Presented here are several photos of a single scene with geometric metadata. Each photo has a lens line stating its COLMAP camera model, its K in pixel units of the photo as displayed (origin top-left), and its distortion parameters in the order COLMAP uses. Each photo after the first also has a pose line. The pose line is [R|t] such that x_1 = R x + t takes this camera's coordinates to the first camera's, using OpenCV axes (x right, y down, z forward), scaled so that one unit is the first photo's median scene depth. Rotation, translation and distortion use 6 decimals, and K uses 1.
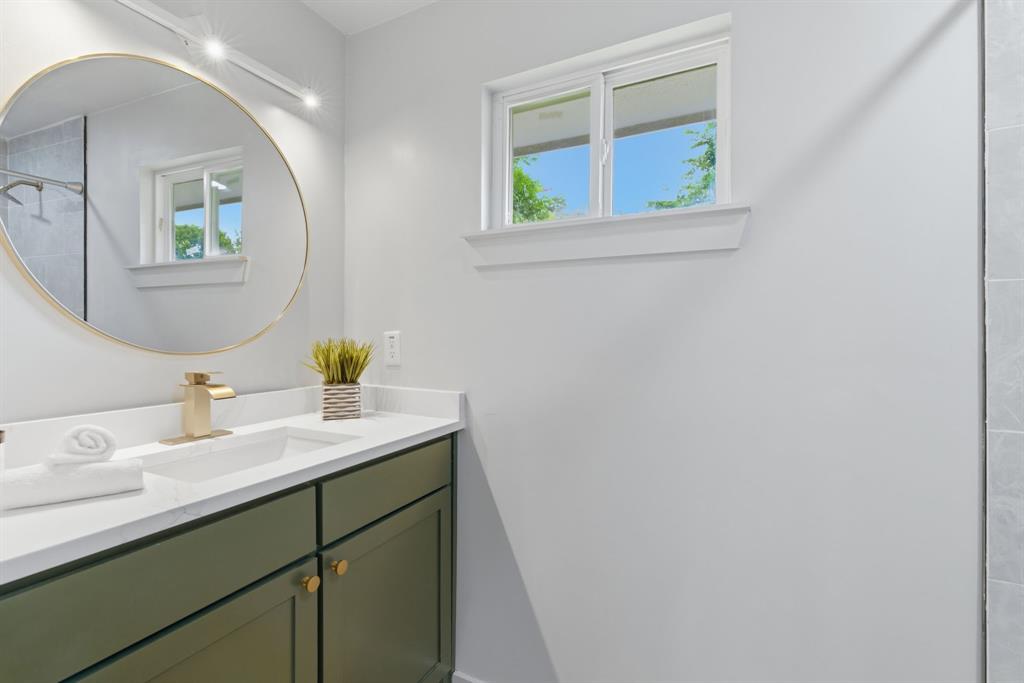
lens RADIAL K [[470.1, 0, 510.2], [0, 470.1, 343.0], [0, 0, 1]] dist [-0.000298, 0.000620]
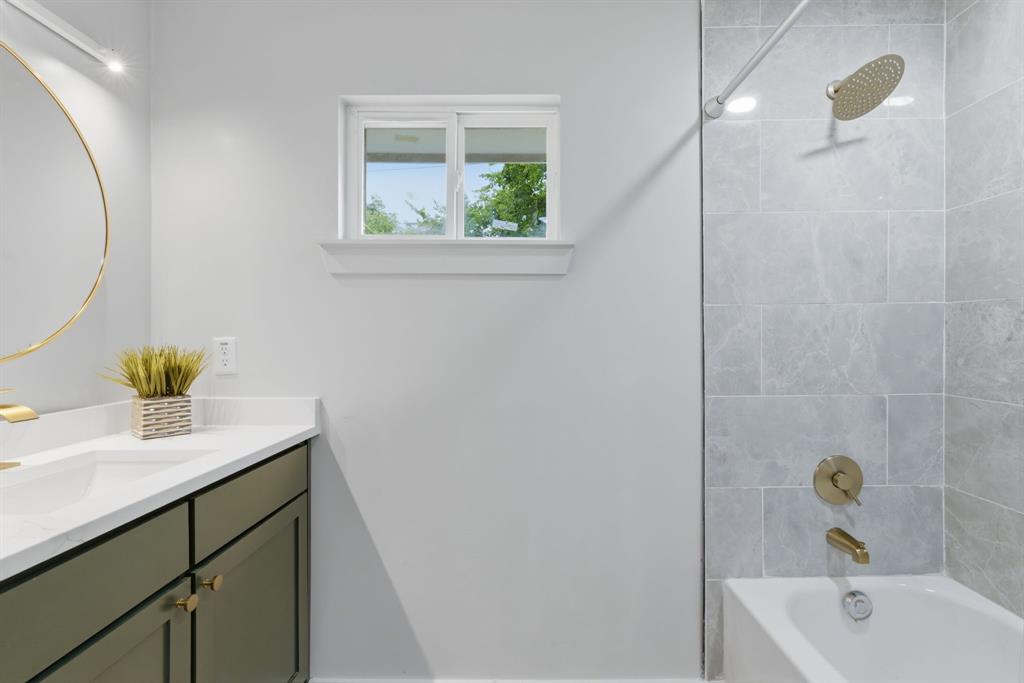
lens RADIAL K [[520.3, 0, 514.8], [0, 520.3, 355.6], [0, 0, 1]] dist [0.000612, 0.000021]
pose [[0.888811, -0.021264, 0.457781, -0.233185], [0.013426, 0.999702, 0.020369, -0.002230], [-0.458077, -0.011958, 0.888832, -0.177731]]
